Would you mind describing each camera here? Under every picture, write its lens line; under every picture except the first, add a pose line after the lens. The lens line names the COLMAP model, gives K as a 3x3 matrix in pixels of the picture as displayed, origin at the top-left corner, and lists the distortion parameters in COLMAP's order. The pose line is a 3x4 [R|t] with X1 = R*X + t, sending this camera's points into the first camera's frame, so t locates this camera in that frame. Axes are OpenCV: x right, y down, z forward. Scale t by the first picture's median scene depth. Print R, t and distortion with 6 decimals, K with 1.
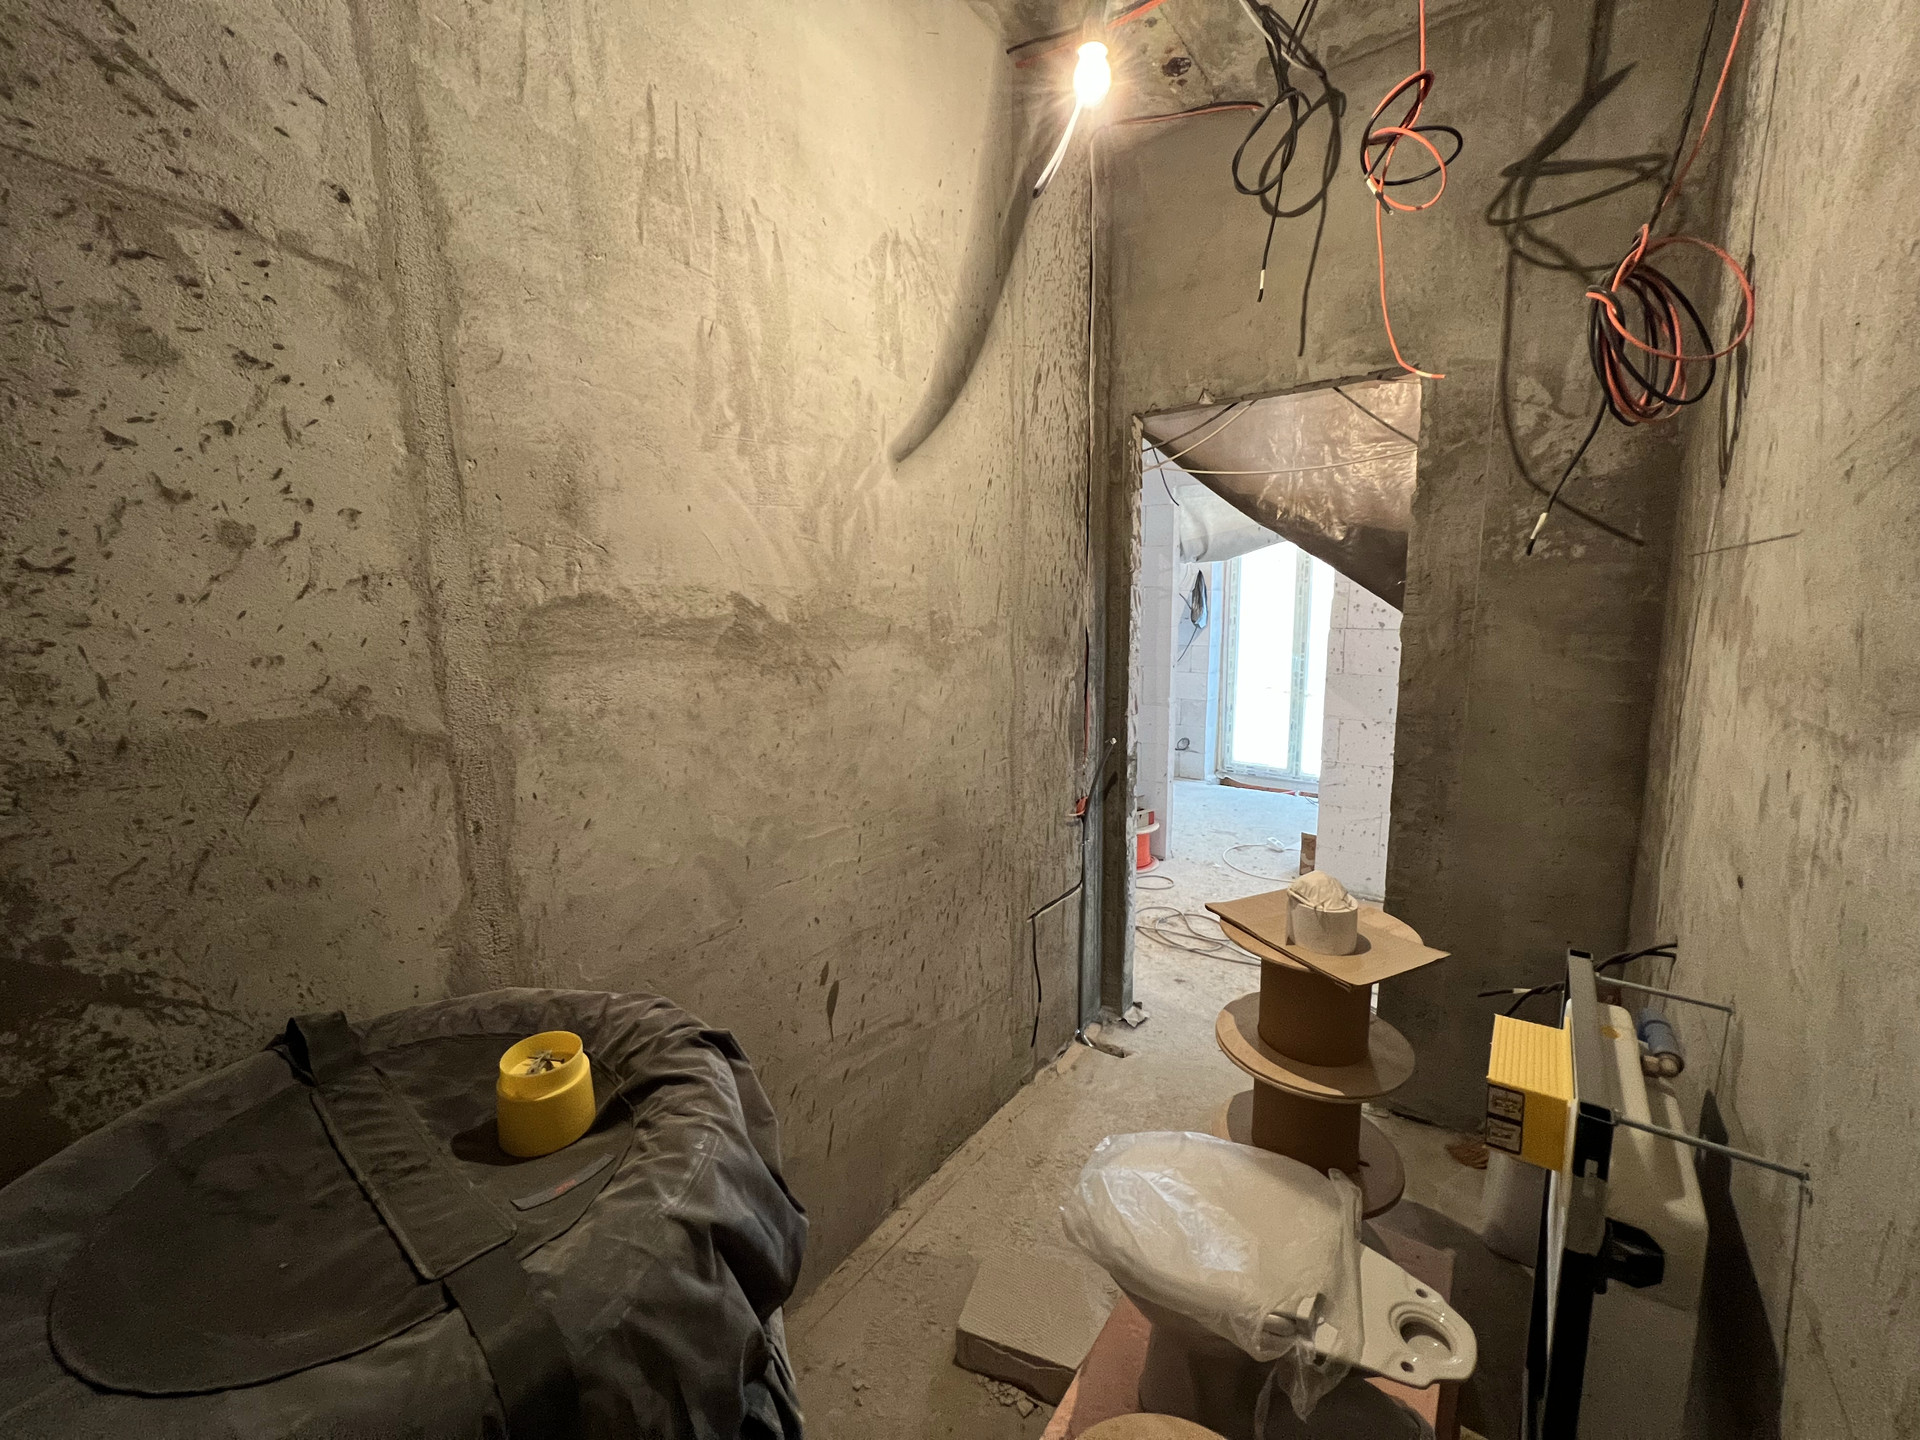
lens RADIAL K [[768.4, 0, 964.5], [0, 768.4, 718.4], [0, 0, 1]] dist [-0.000757, 0.000378]
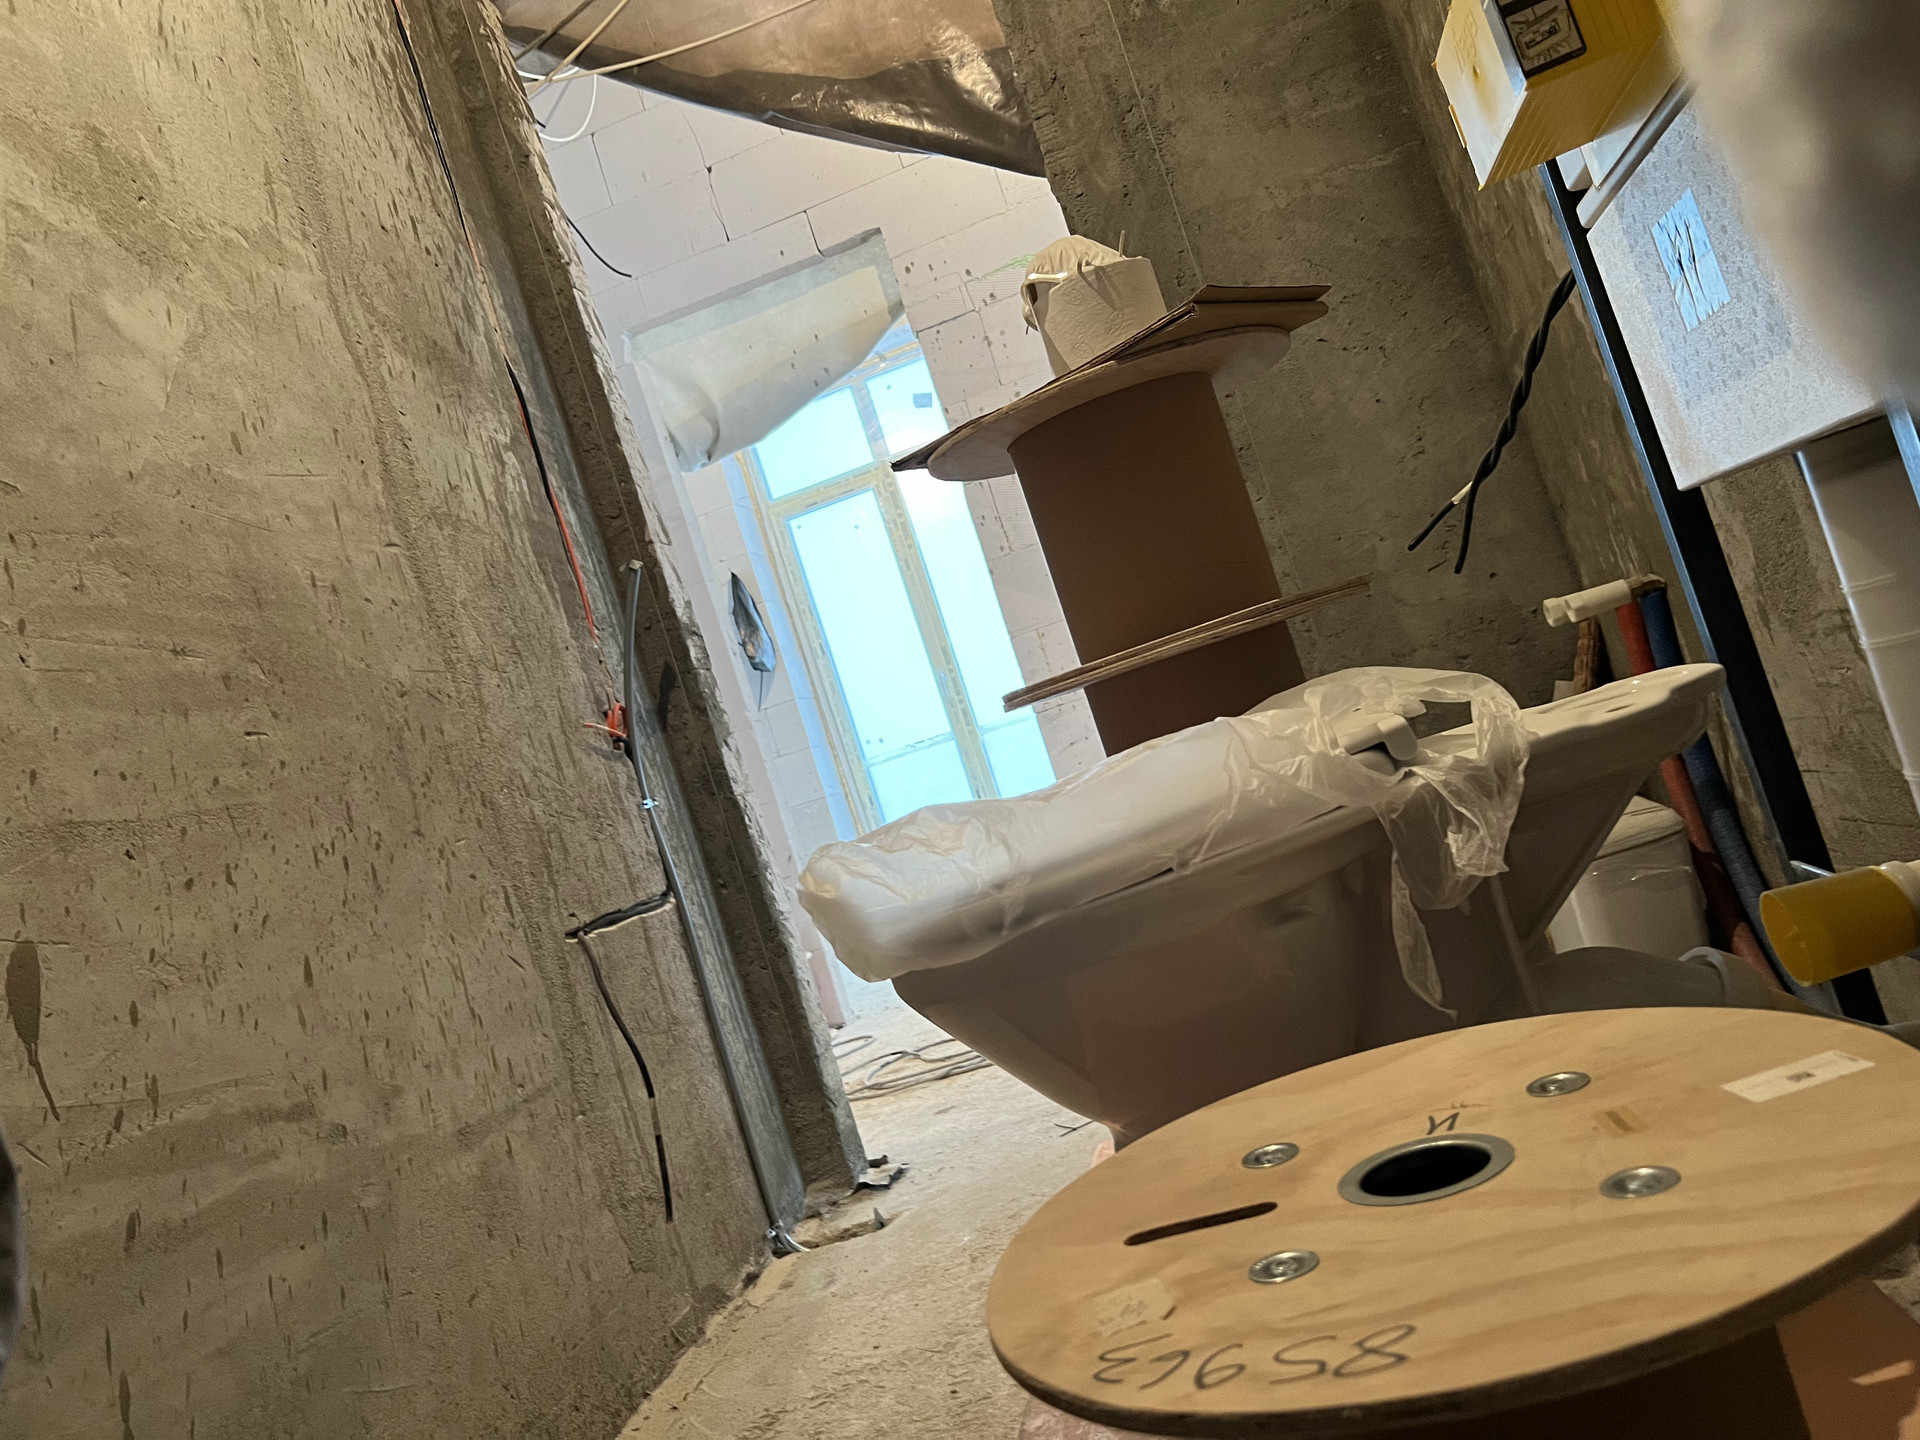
lens RADIAL K [[1440.7, 0, 955.7], [0, 1440.7, 716.5], [0, 0, 1]] dist [0.046479, -0.046414]
pose [[0.870311, -0.251979, 0.423161, -0.038746], [0.352364, 0.918867, -0.177547, 0.364801], [-0.344090, 0.303628, 0.888489, 0.172322]]
